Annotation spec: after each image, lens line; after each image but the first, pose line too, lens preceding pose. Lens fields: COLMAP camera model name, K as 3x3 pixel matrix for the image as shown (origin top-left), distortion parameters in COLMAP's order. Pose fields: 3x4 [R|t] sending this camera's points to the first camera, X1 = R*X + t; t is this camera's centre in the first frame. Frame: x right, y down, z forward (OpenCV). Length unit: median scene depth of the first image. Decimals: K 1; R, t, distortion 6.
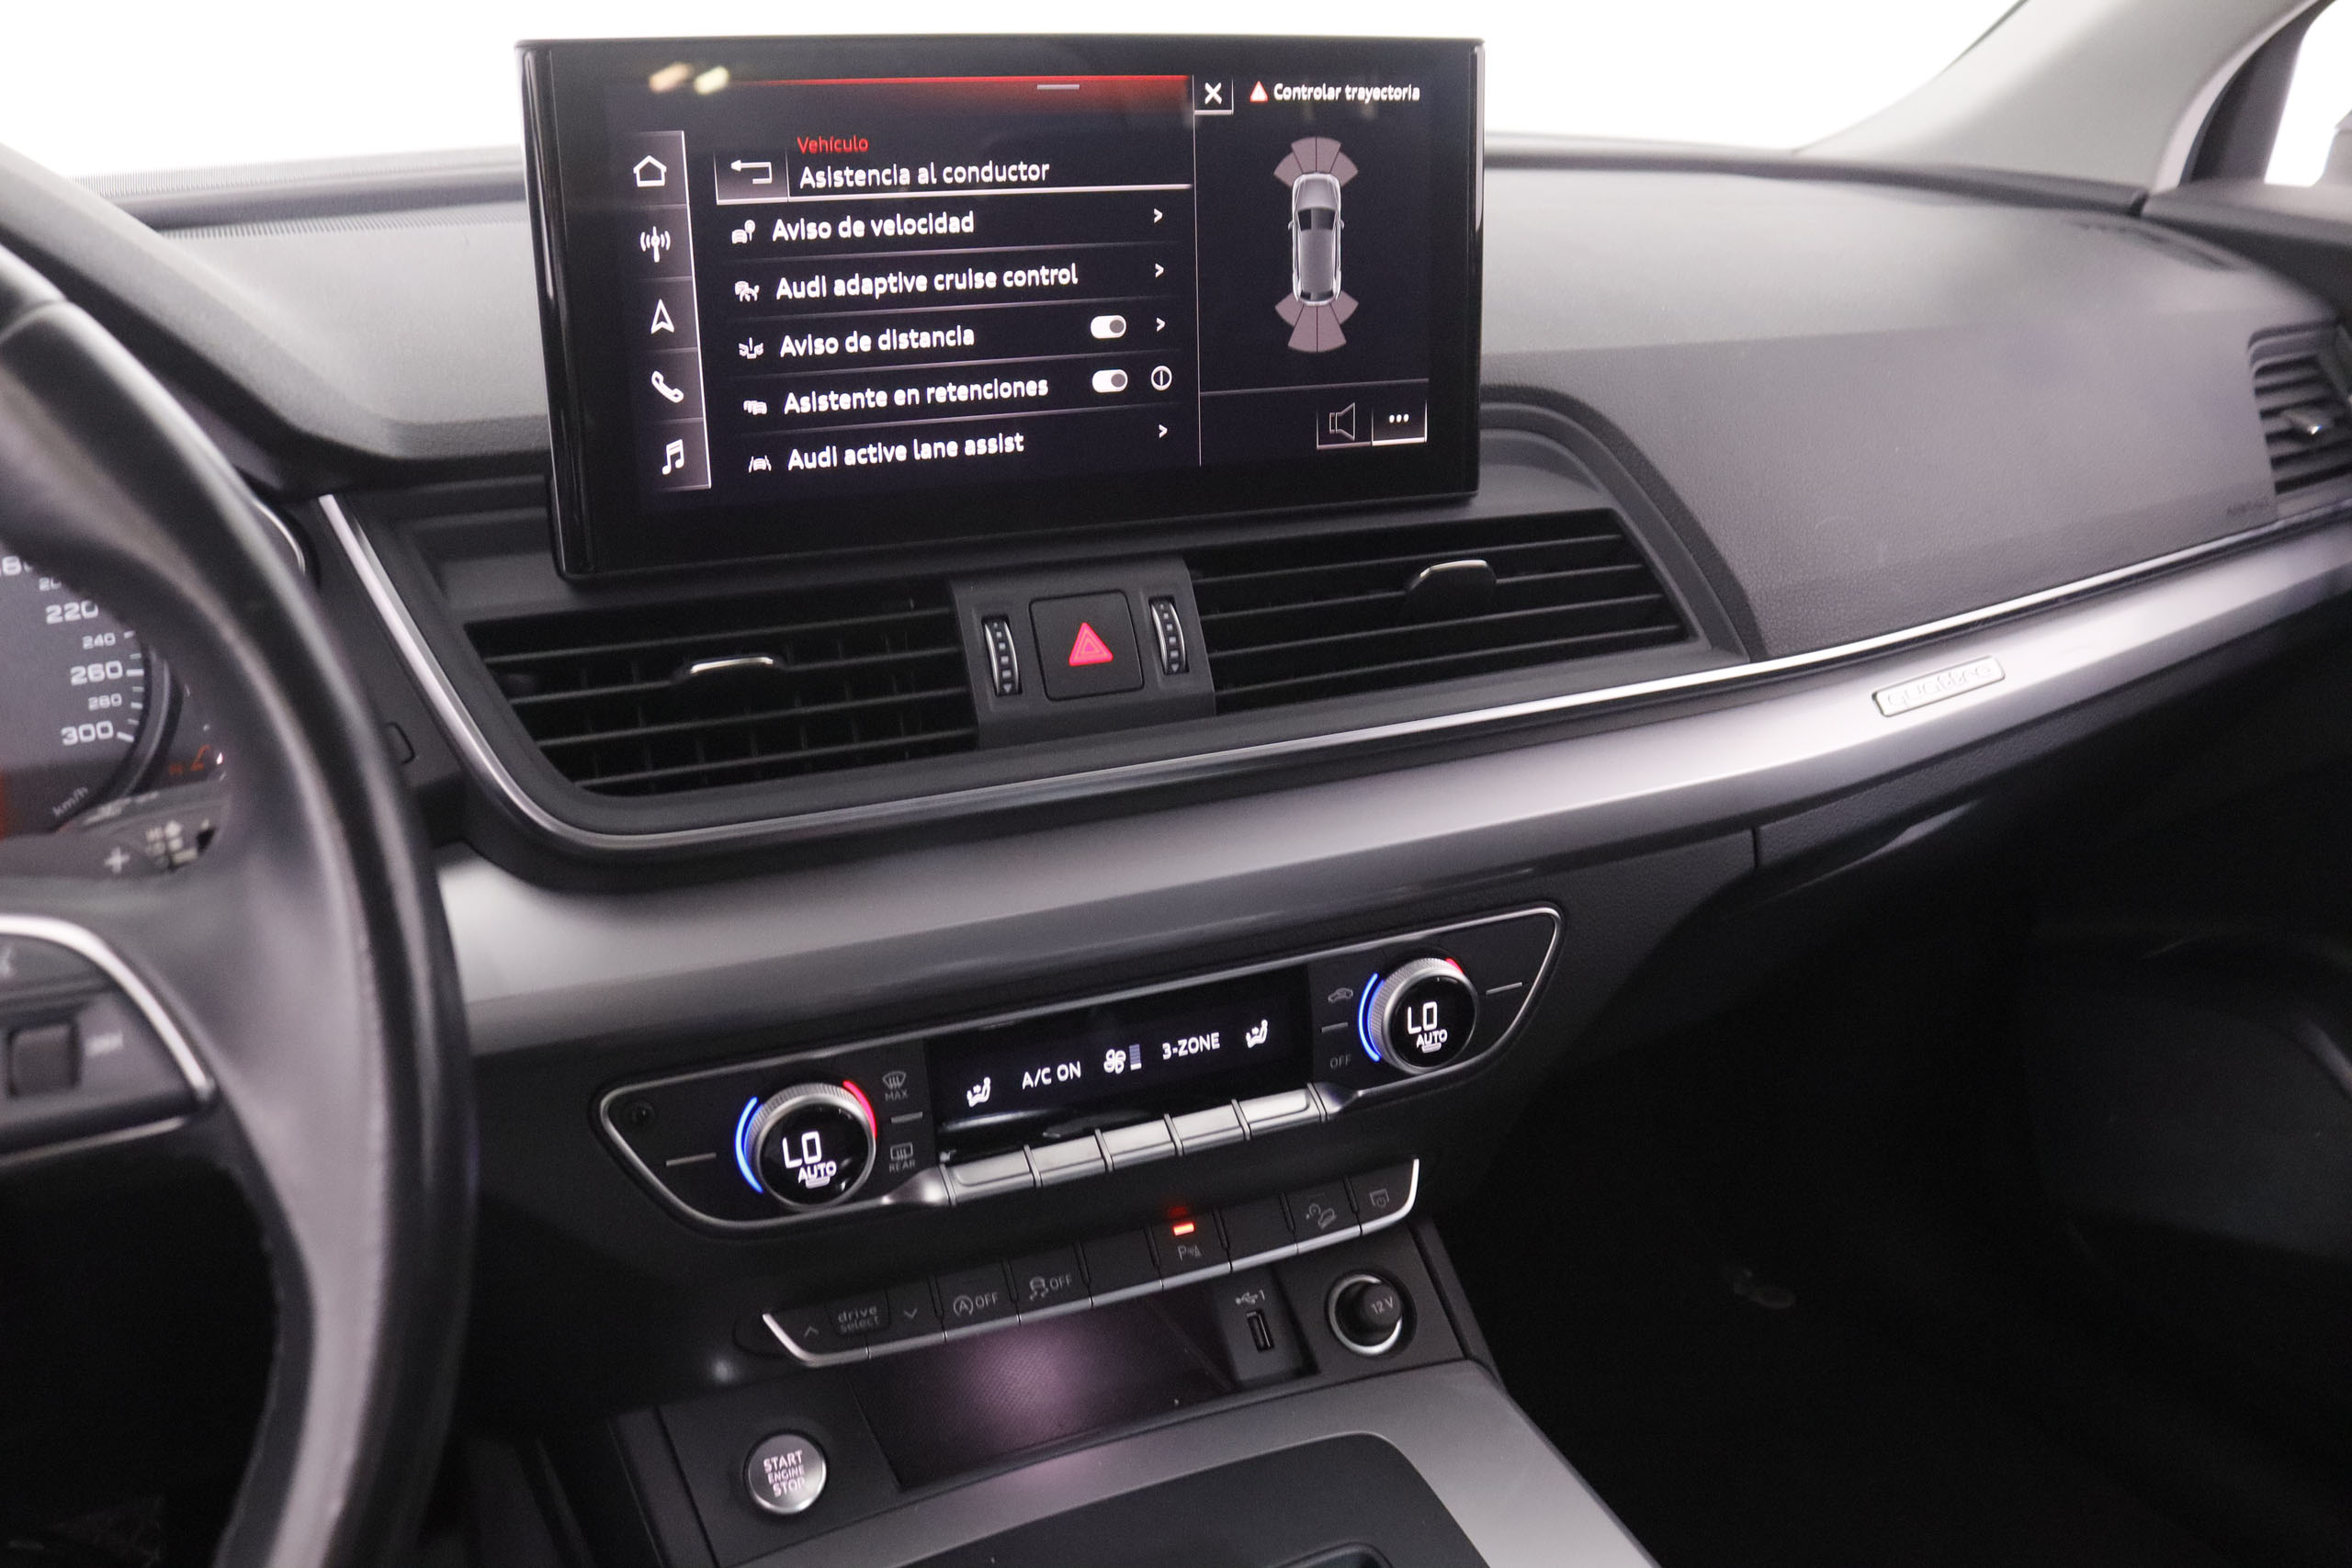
lens RADIAL K [[1923.0, 0, 1176.0], [0, 1923.0, 784.0], [0, 0, 1]] dist [-0.175439, 0.168142]
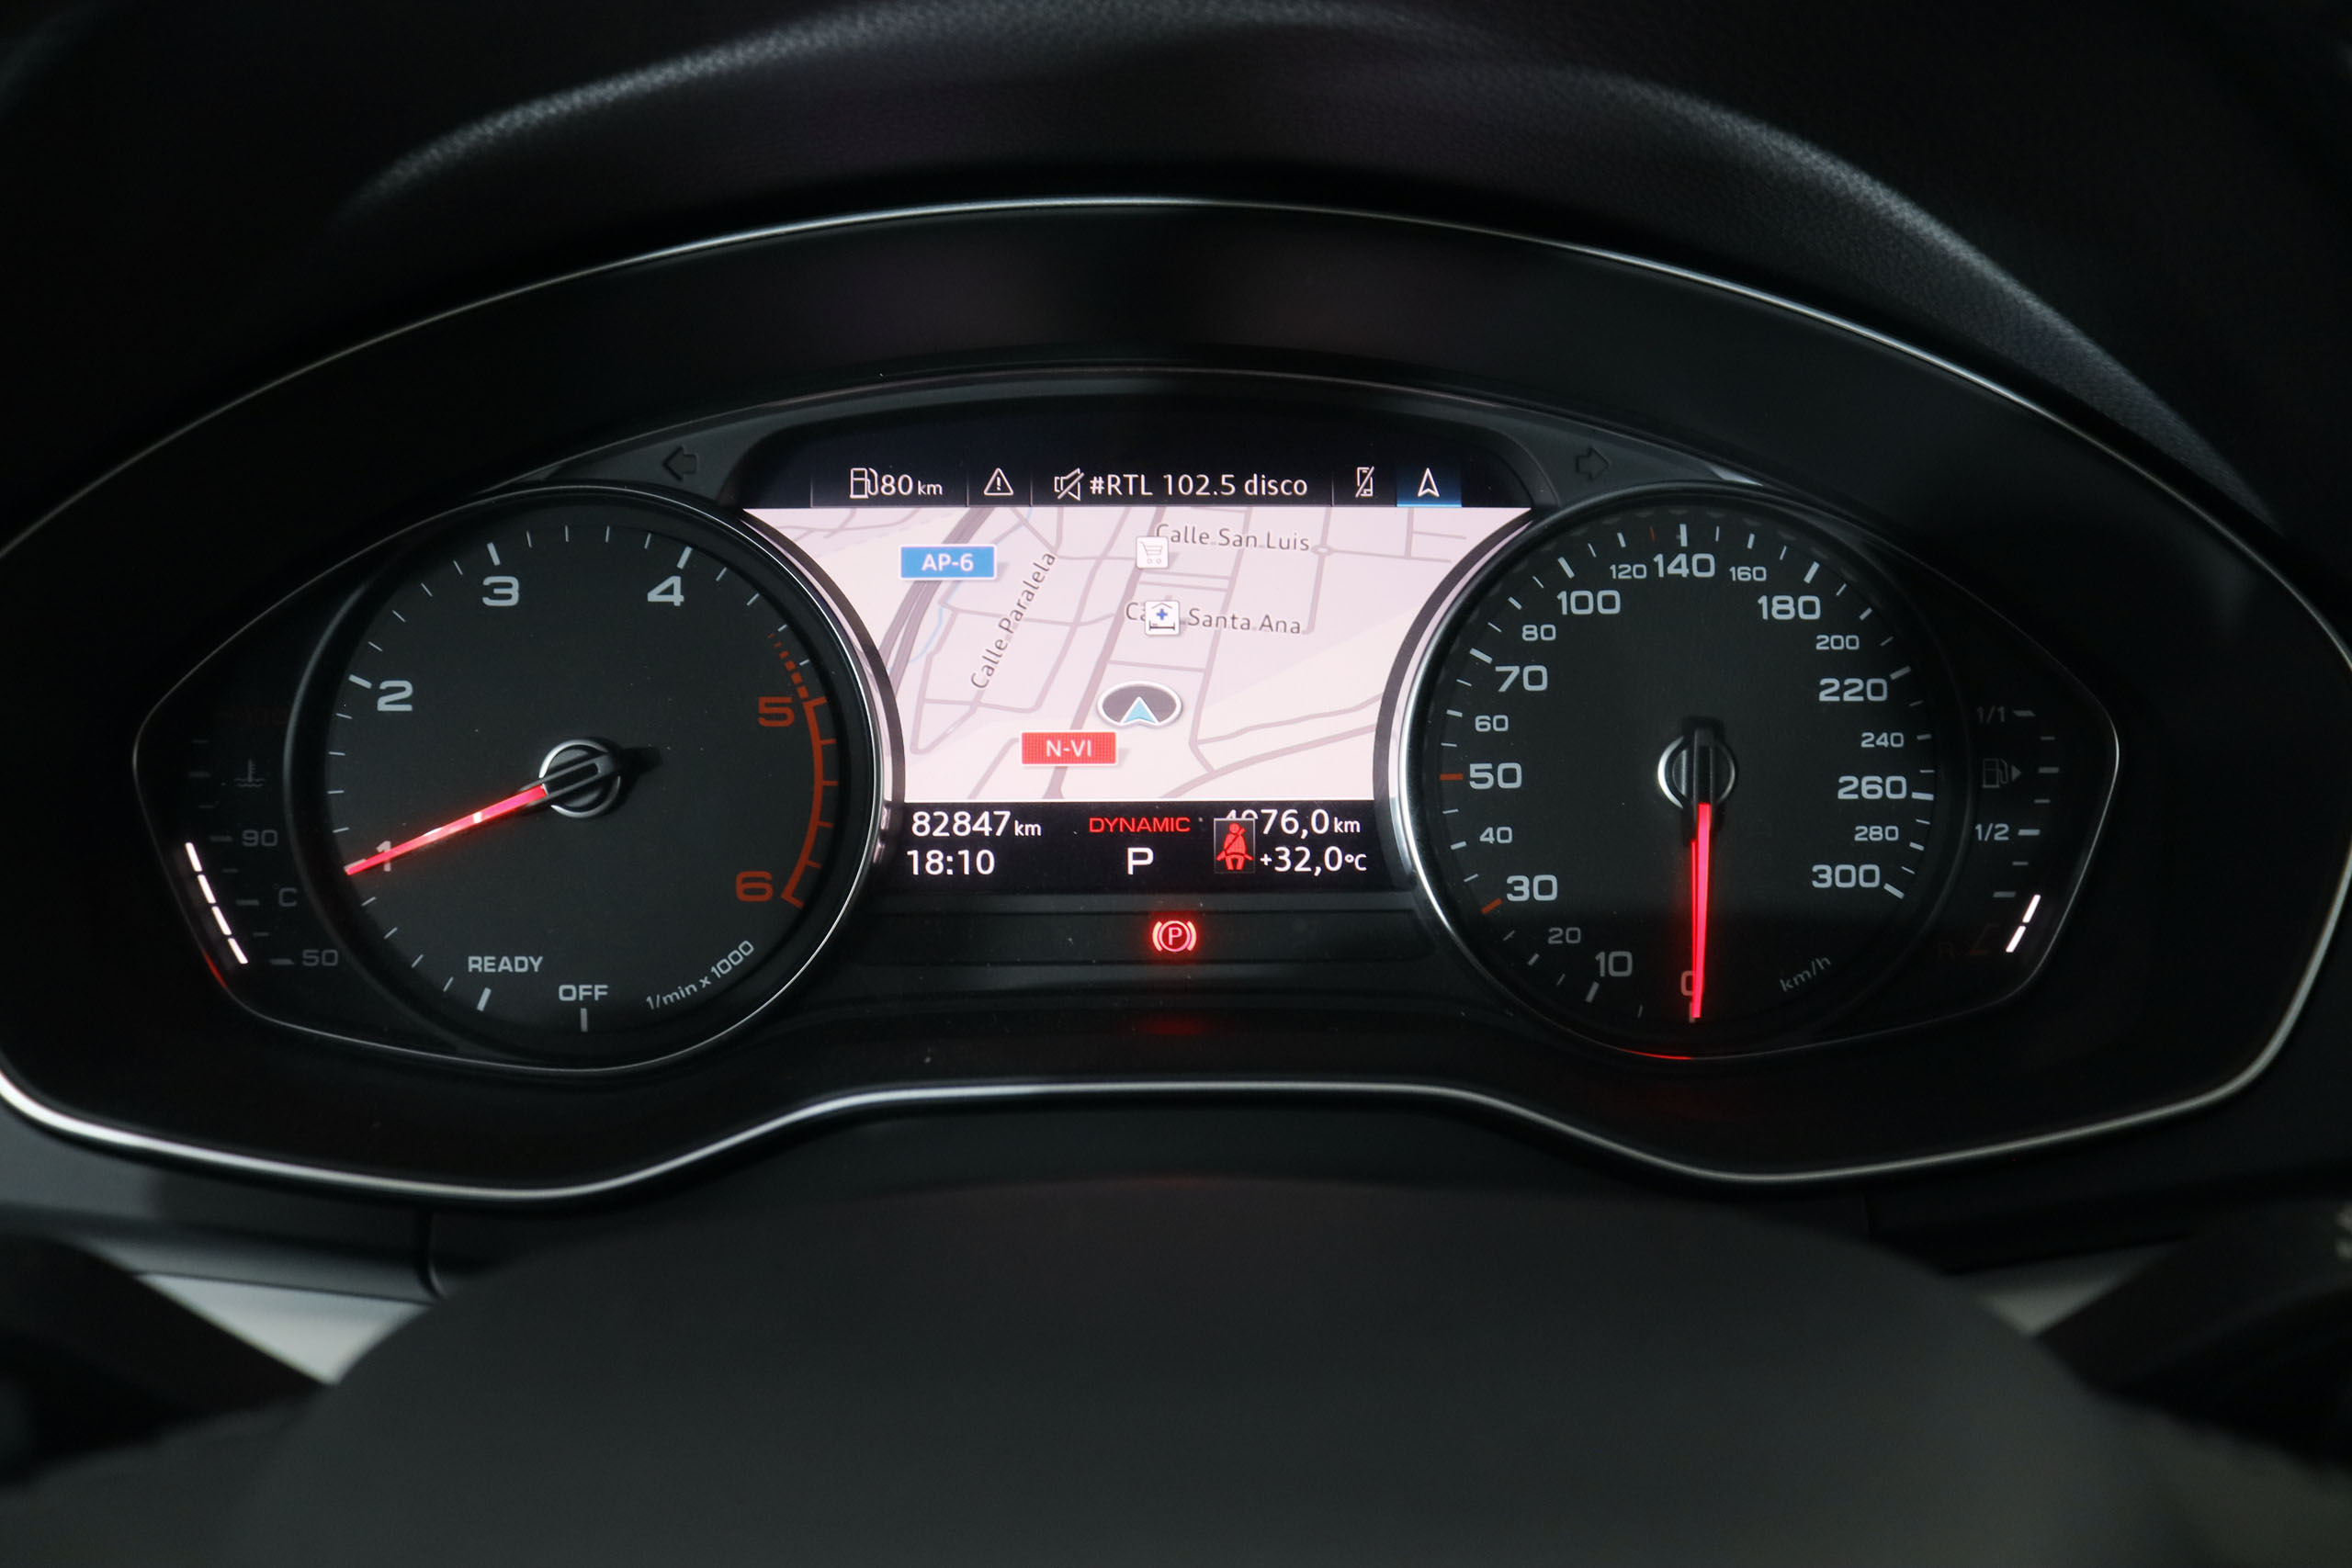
lens RADIAL K [[1953.4, 0, 1204.0], [0, 1953.4, 793.8], [0, 0, 1]] dist [-0.190130, 0.233147]
pose [[0.895473, 0.200204, -0.397550, -0.500815], [-0.183142, 0.979754, 0.080876, -0.066555], [0.405693, 0.000385, 0.914009, 0.260853]]
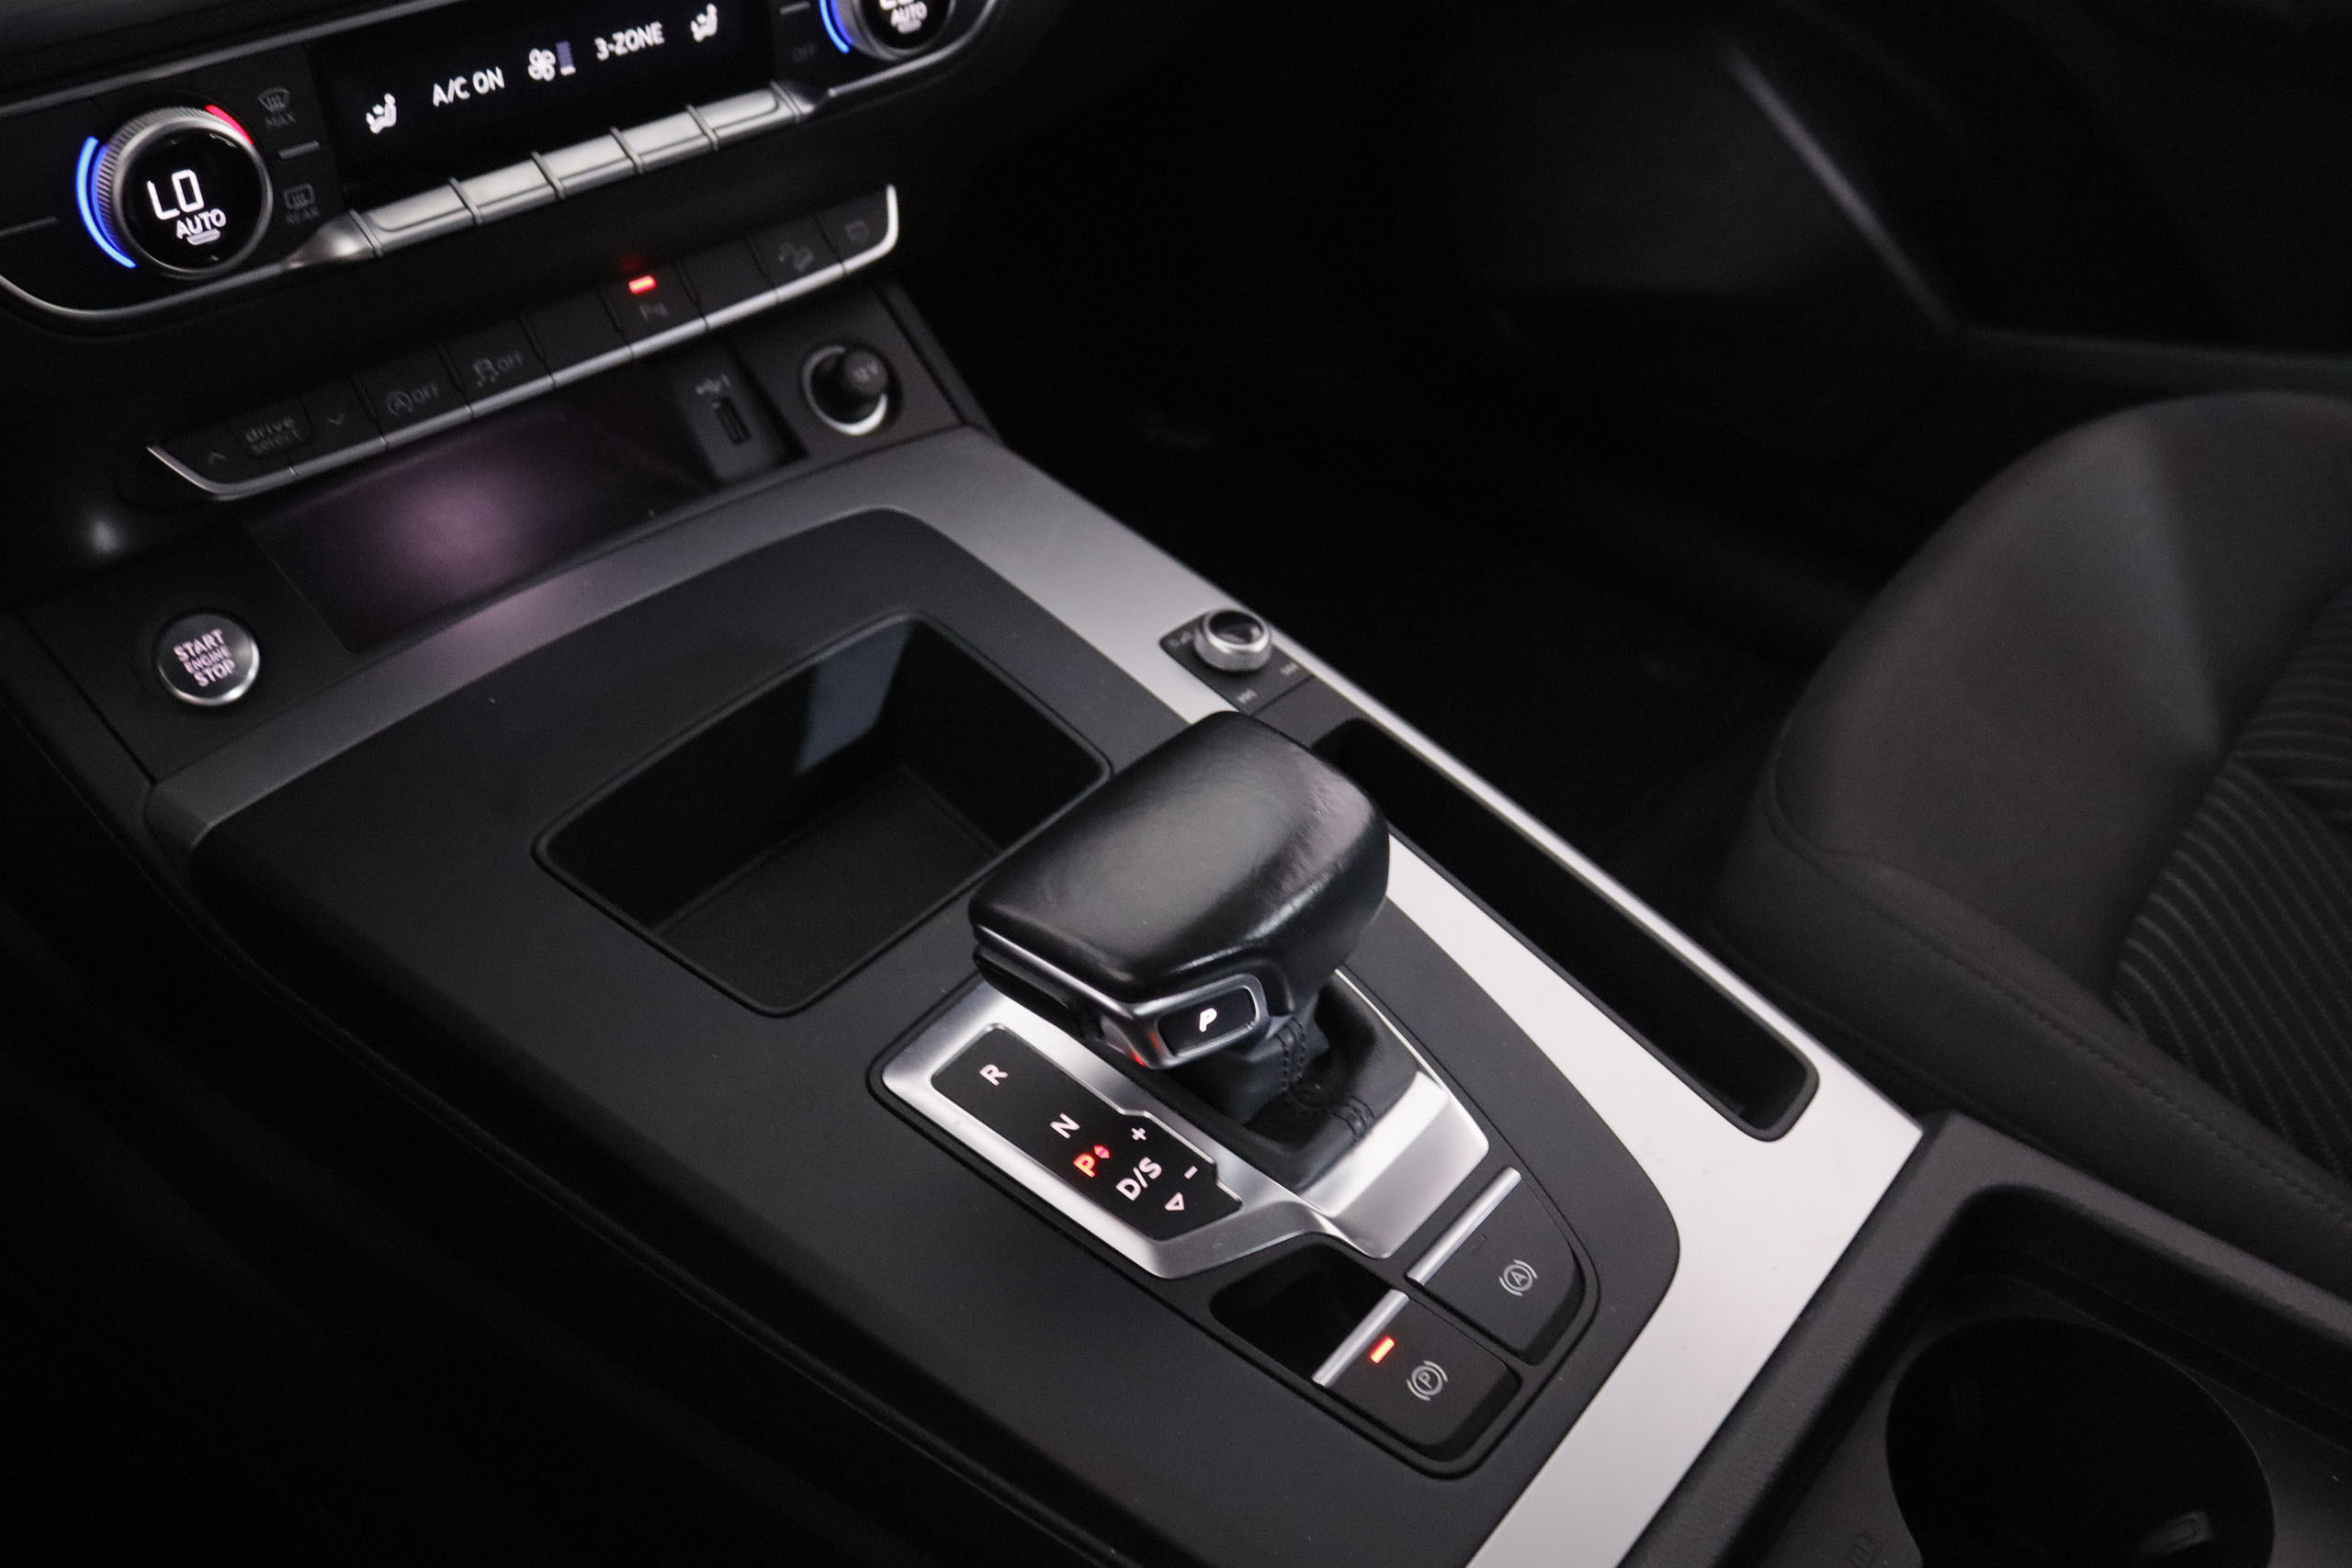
lens RADIAL K [[2186.2, 0, 1176.0], [0, 2186.2, 784.0], [0, 0, 1]] dist [-0.146790, 0.151216]
pose [[0.929870, -0.192024, 0.313796, -0.131530], [0.075159, 0.934136, 0.348915, 0.142357], [-0.360128, -0.300861, 0.883057, 0.020328]]
